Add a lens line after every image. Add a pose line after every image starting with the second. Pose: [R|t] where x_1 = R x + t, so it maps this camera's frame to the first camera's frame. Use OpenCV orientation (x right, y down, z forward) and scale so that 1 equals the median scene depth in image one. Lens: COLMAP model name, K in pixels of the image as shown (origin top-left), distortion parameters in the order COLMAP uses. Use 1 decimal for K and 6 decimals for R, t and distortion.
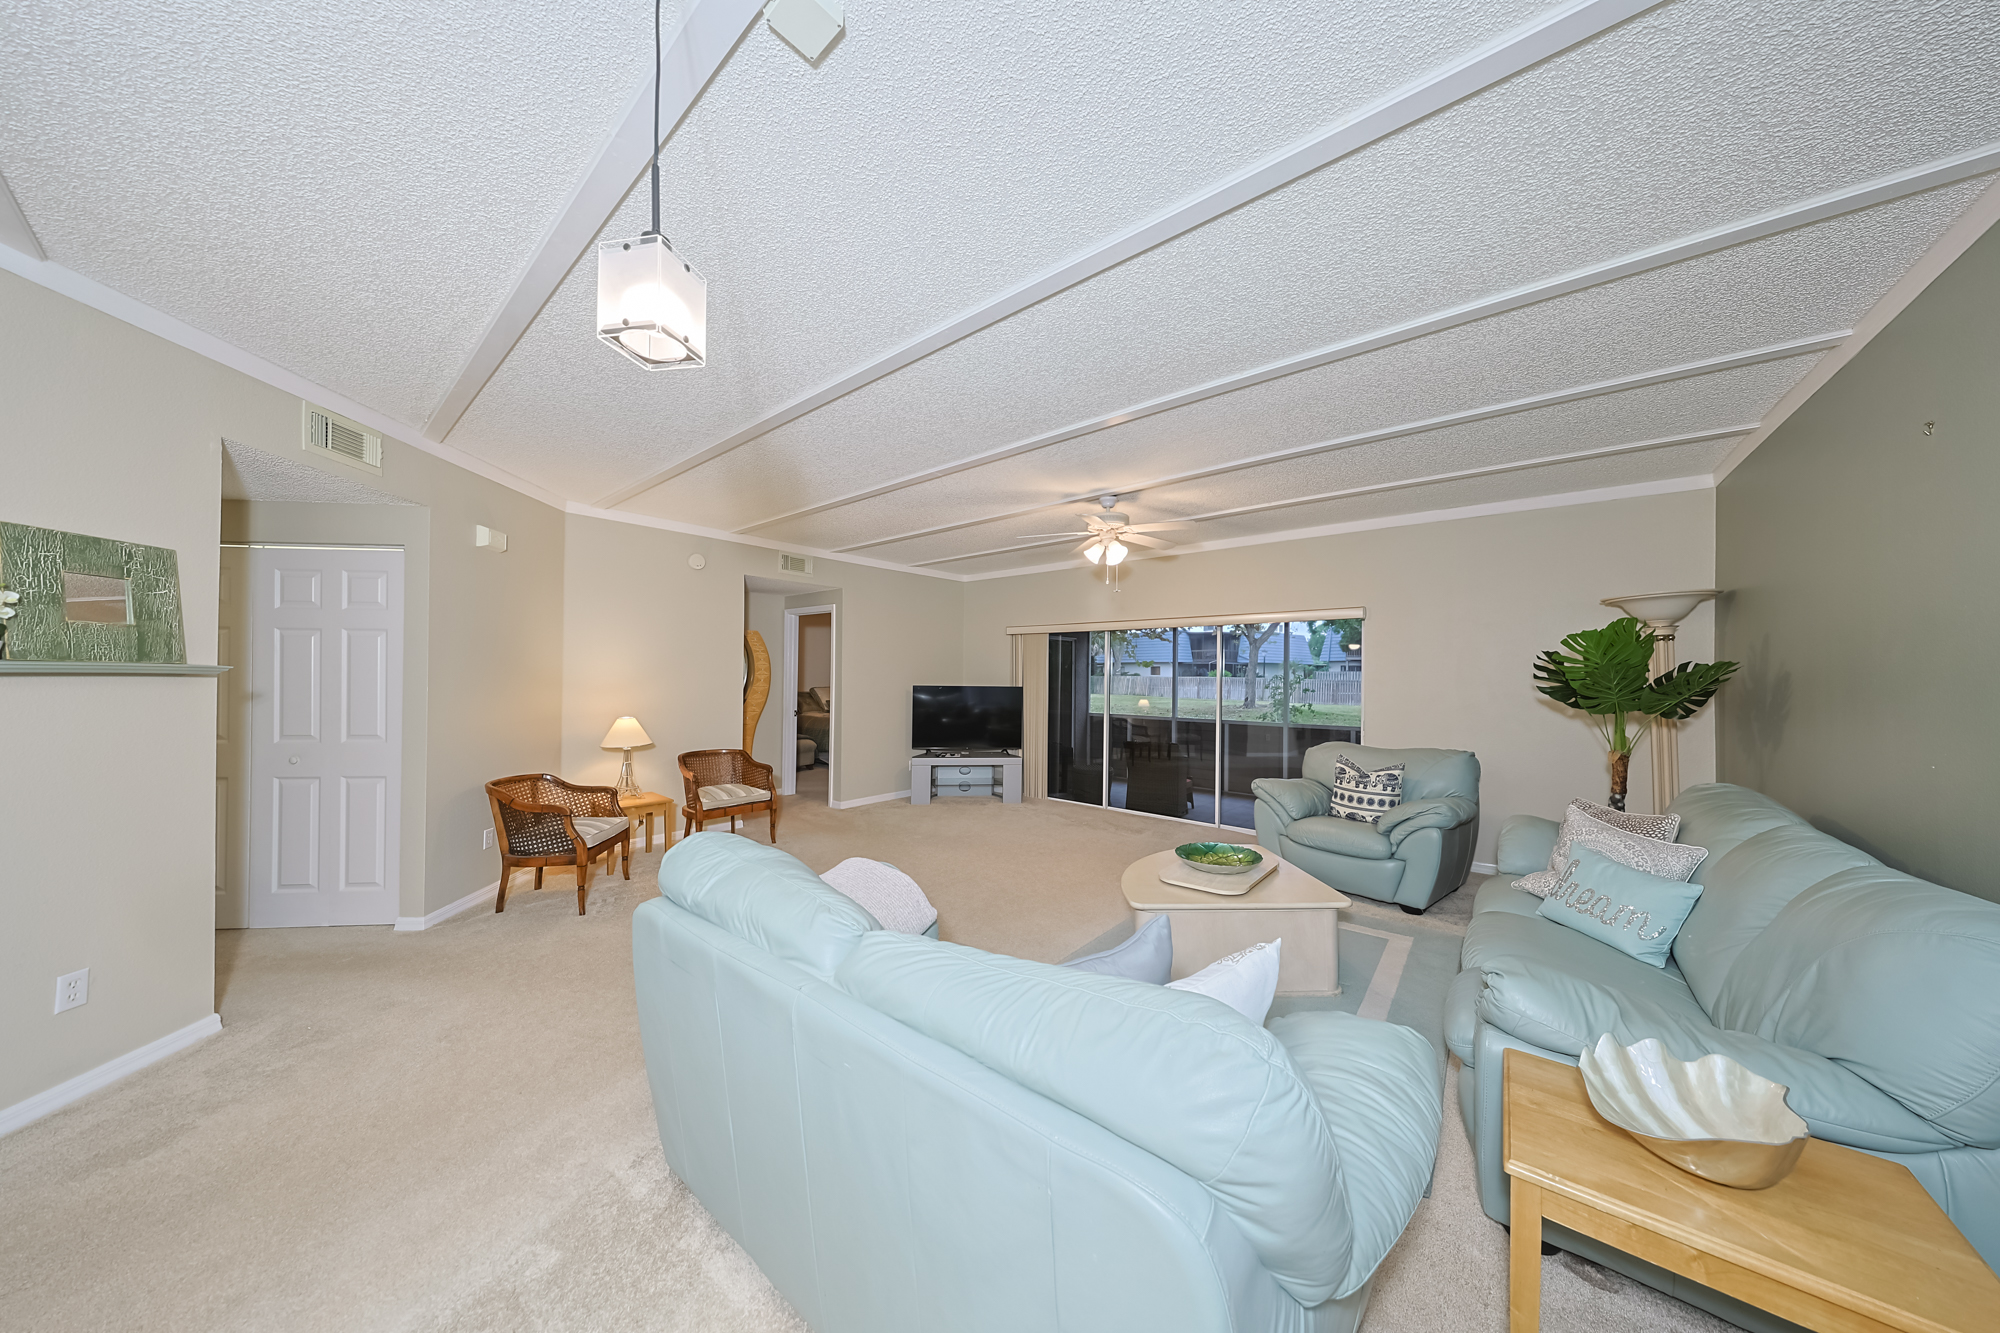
lens RADIAL K [[619.1, 0, 993.9], [0, 619.1, 674.1], [0, 0, 1]] dist [0.005831, -0.000138]
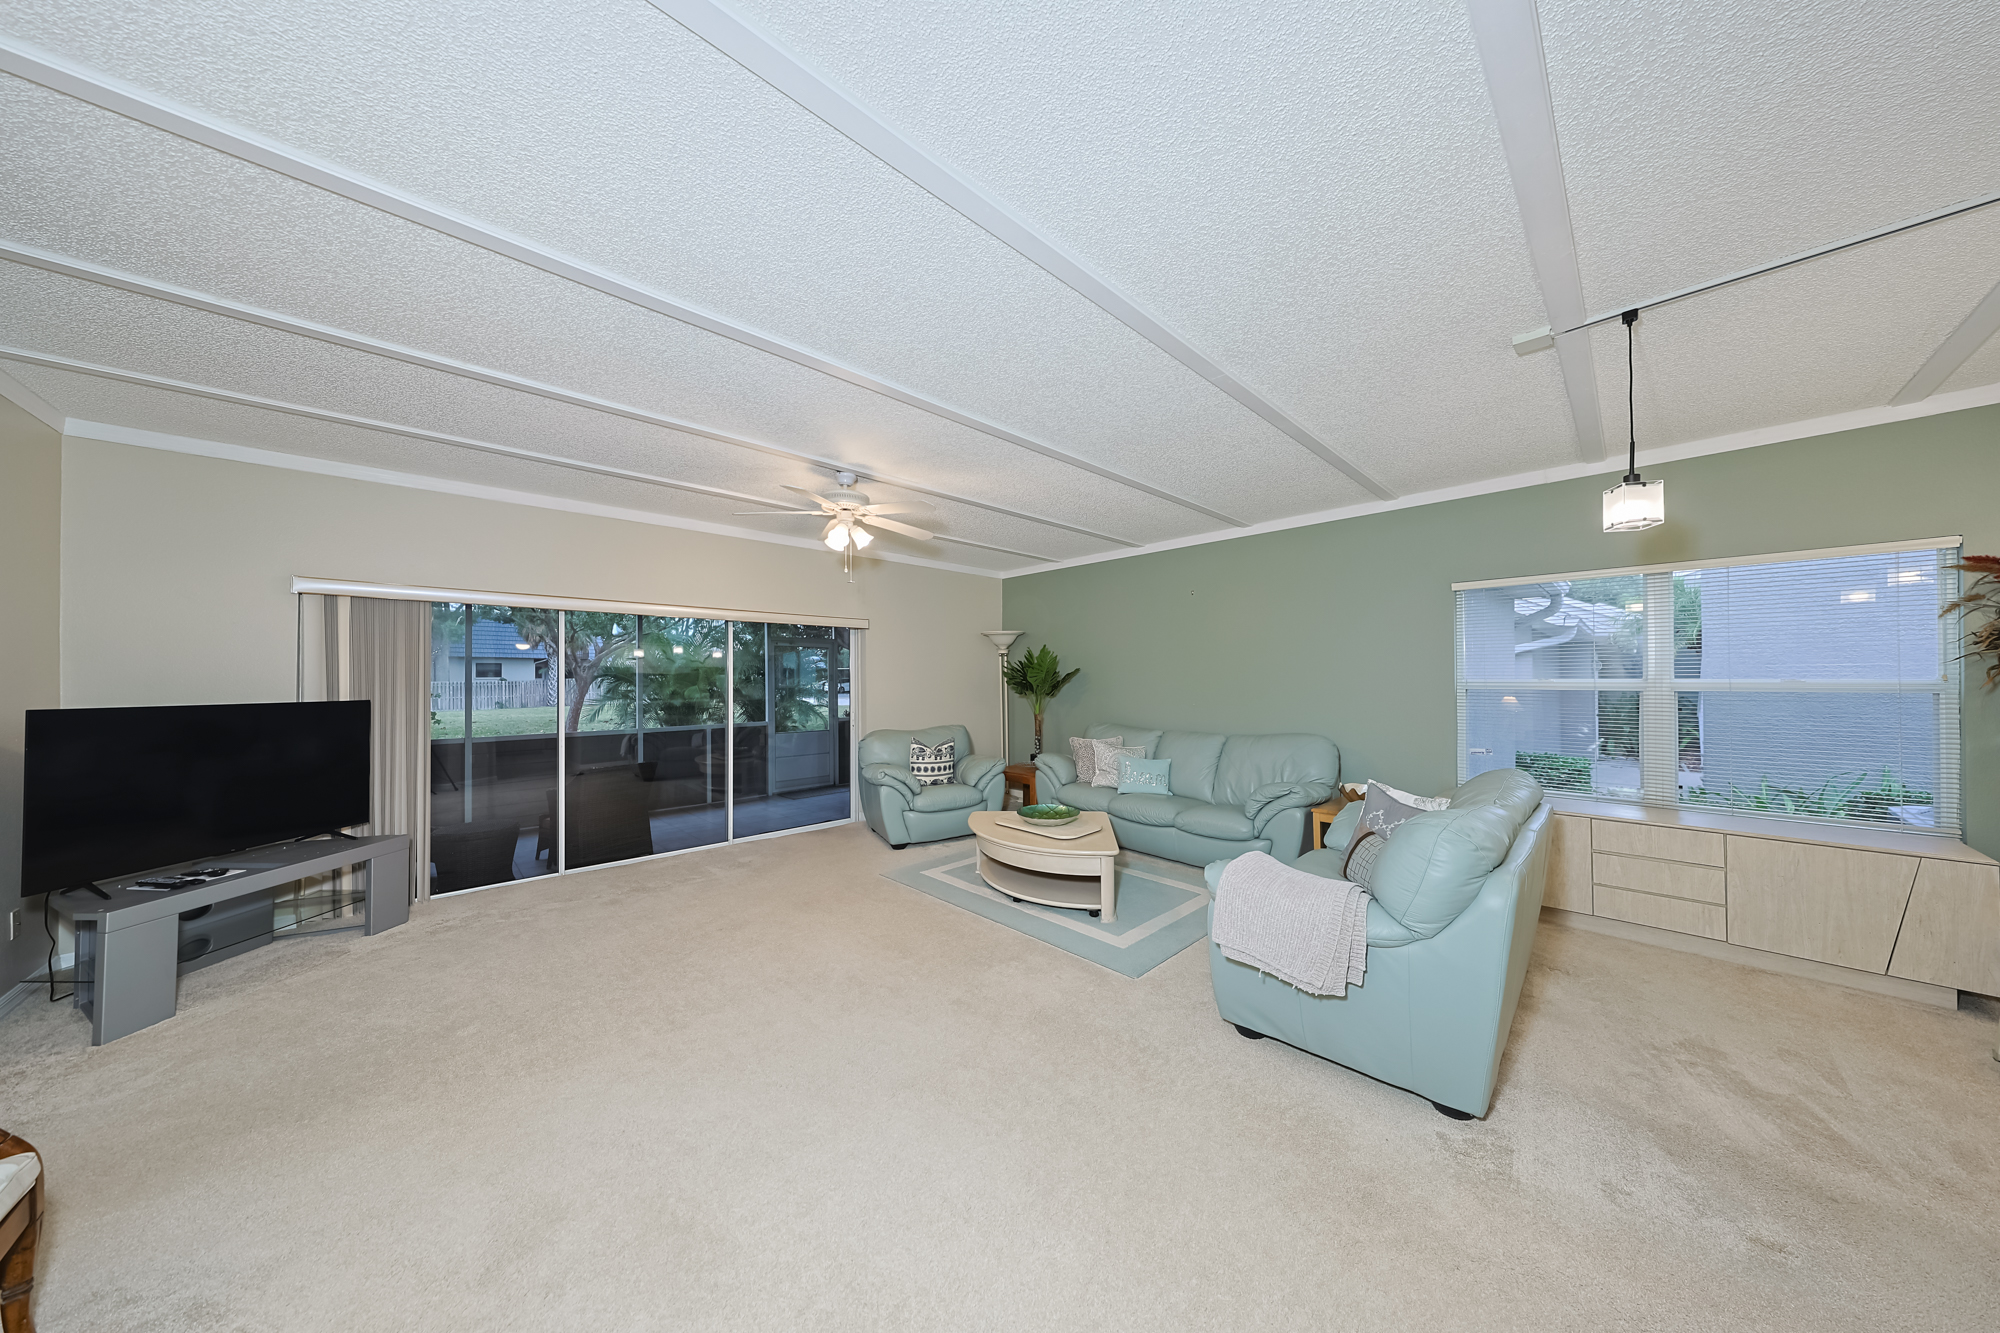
lens RADIAL K [[619.1, 0, 993.9], [0, 619.1, 674.1], [0, 0, 1]] dist [0.005831, -0.000138]
pose [[0.106218, -0.002843, 0.994339, -0.608192], [0.003375, 0.999991, 0.002498, -0.001731], [-0.994337, 0.003091, 0.106227, 0.632291]]
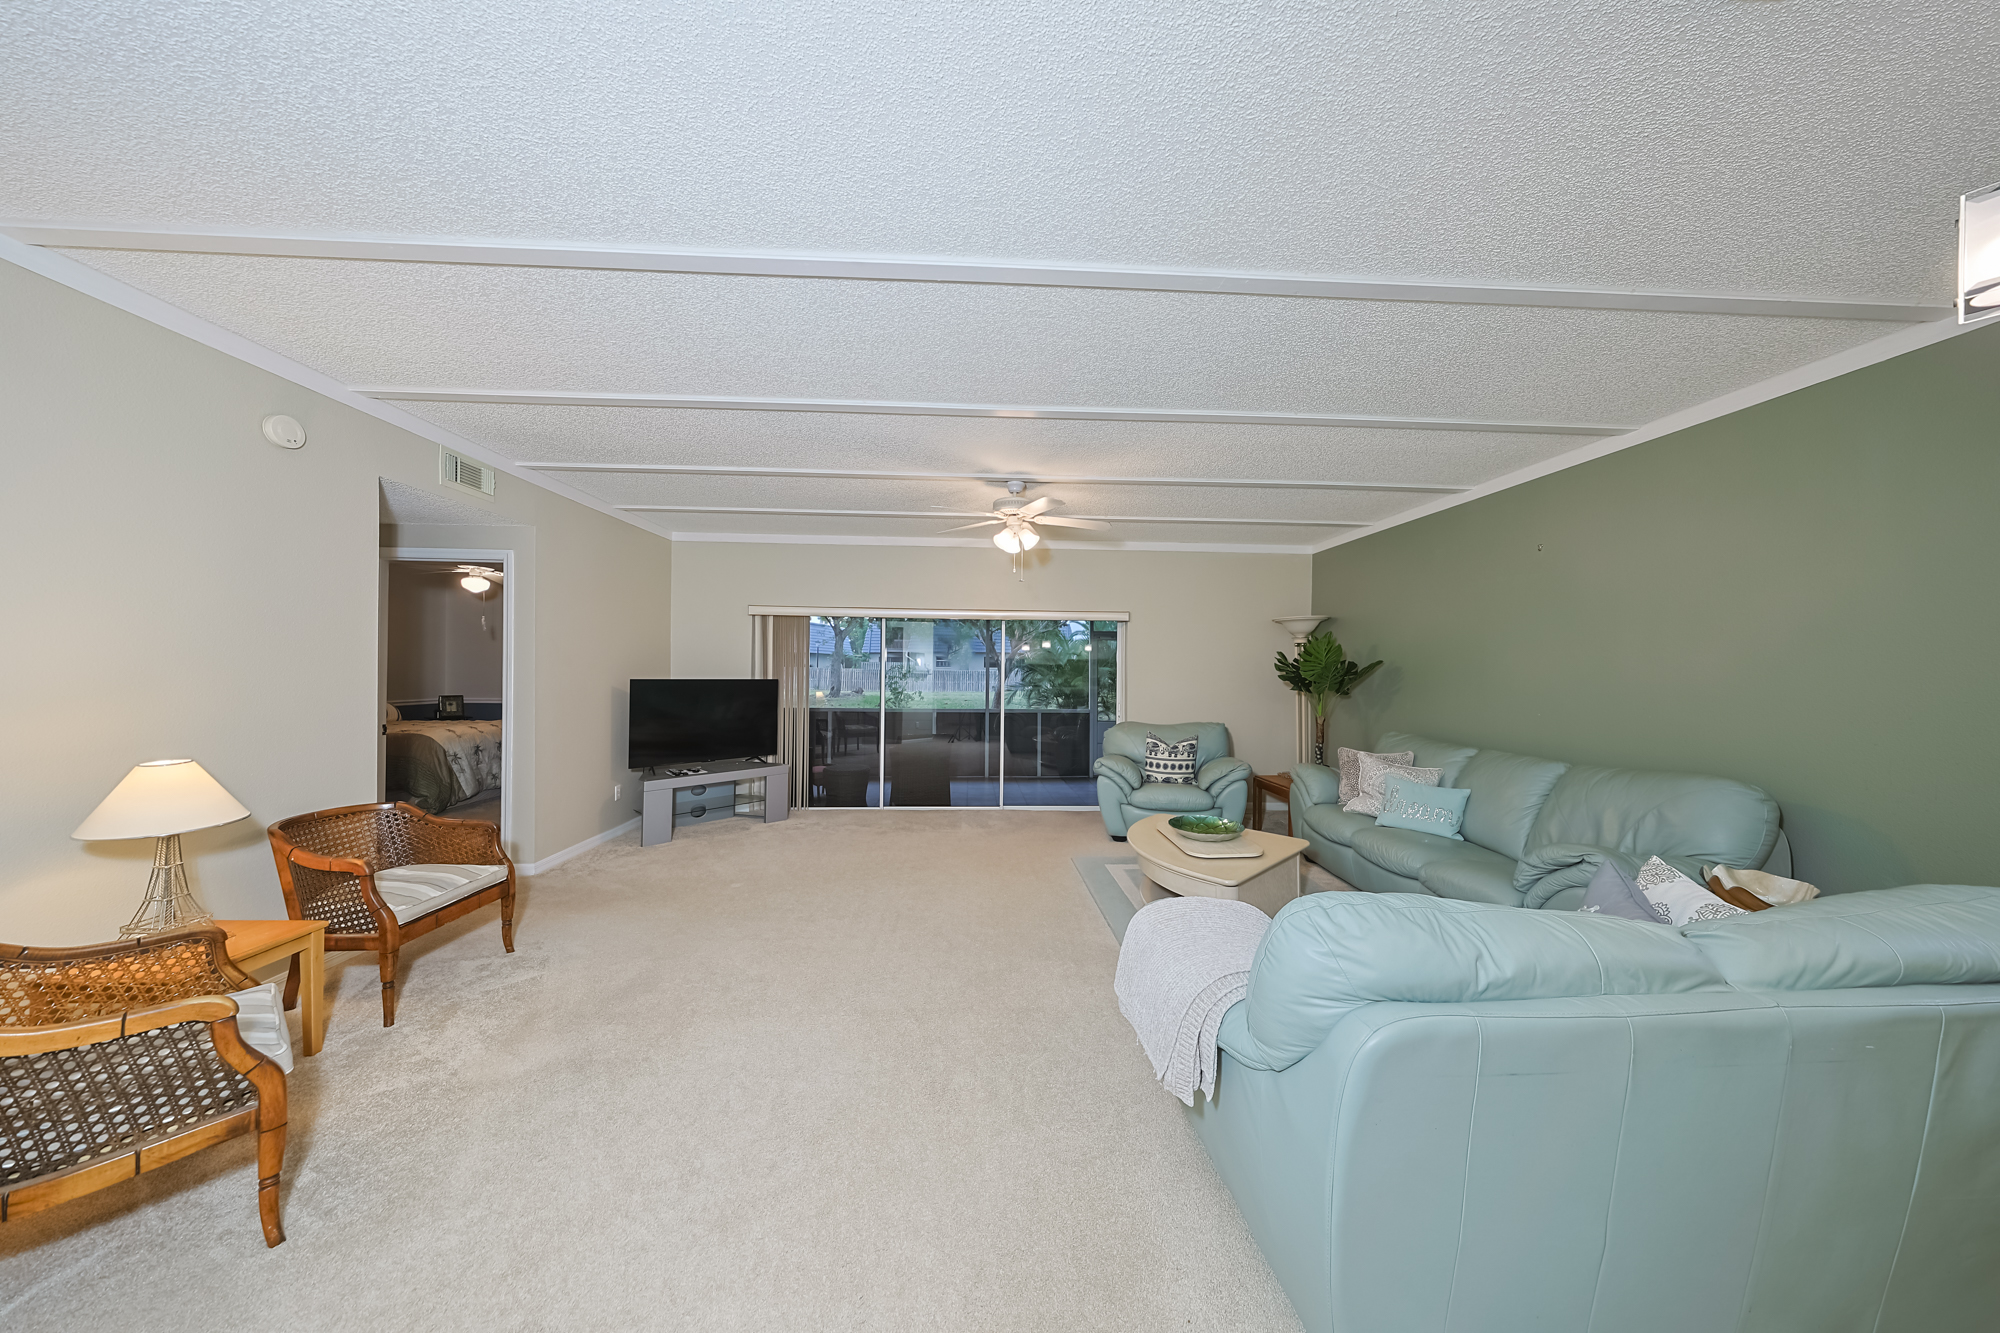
lens RADIAL K [[619.1, 0, 993.9], [0, 619.1, 674.1], [0, 0, 1]] dist [0.005831, -0.000138]
pose [[0.731382, -0.006671, 0.681936, -0.451291], [-0.004274, 0.999888, 0.014366, -0.000551], [-0.681955, -0.013421, 0.731271, 0.283072]]
